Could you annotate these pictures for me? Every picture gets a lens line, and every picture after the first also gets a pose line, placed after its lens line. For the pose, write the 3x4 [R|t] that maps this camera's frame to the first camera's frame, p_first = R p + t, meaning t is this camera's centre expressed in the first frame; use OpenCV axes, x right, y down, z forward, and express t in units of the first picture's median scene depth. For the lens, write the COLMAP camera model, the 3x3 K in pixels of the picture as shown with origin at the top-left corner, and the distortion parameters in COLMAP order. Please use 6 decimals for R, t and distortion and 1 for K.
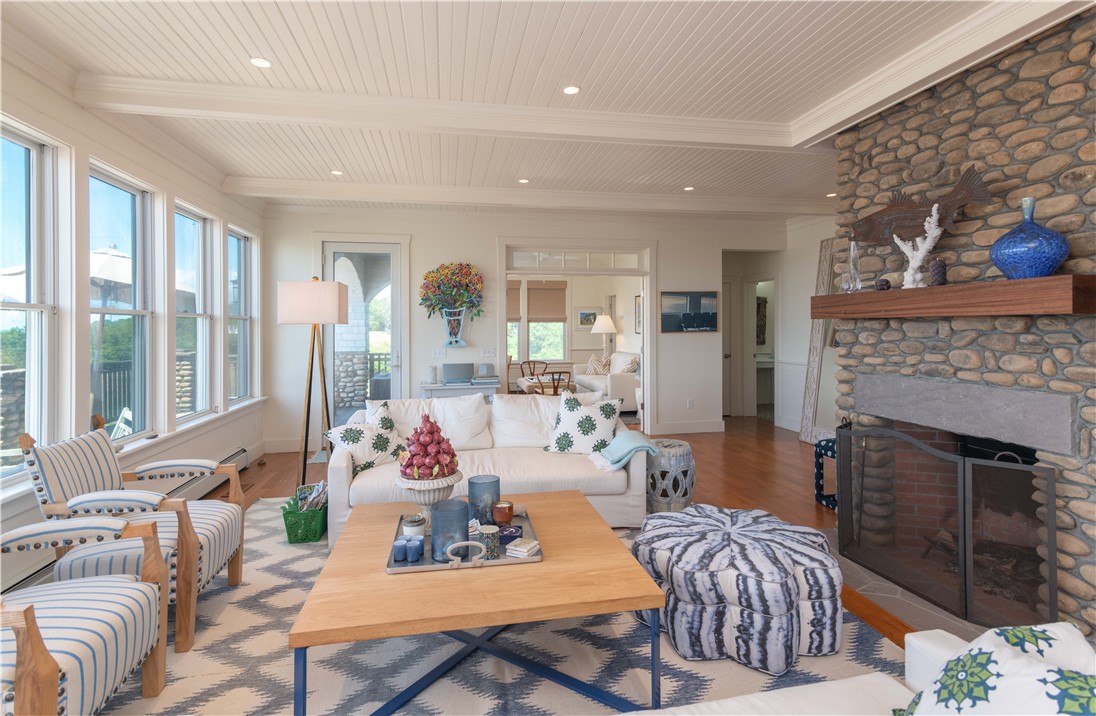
lens RADIAL K [[544.9, 0, 555.7], [0, 544.9, 330.8], [0, 0, 1]] dist [-0.001305, -0.001134]
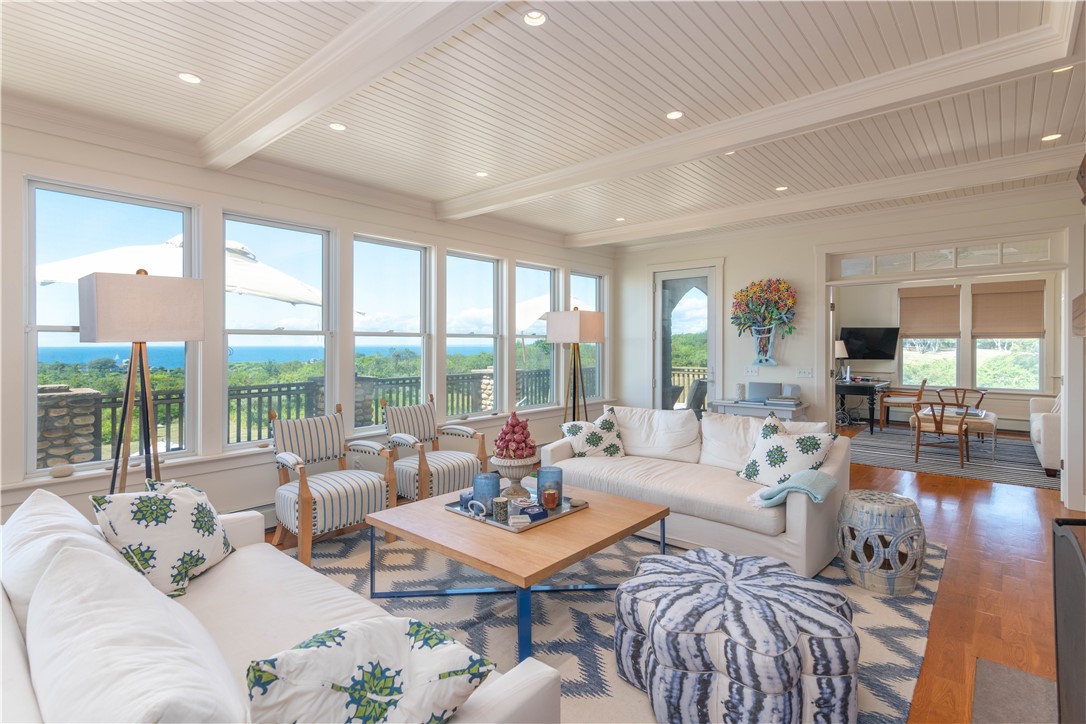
lens RADIAL K [[536.4, 0, 537.1], [0, 536.4, 339.6], [0, 0, 1]] dist [-0.003555, -0.001669]
pose [[0.602615, -0.000907, -0.798031, 0.588590], [-0.007312, 0.999951, -0.006658, -0.012860], [0.797998, 0.009847, 0.602579, 0.160622]]
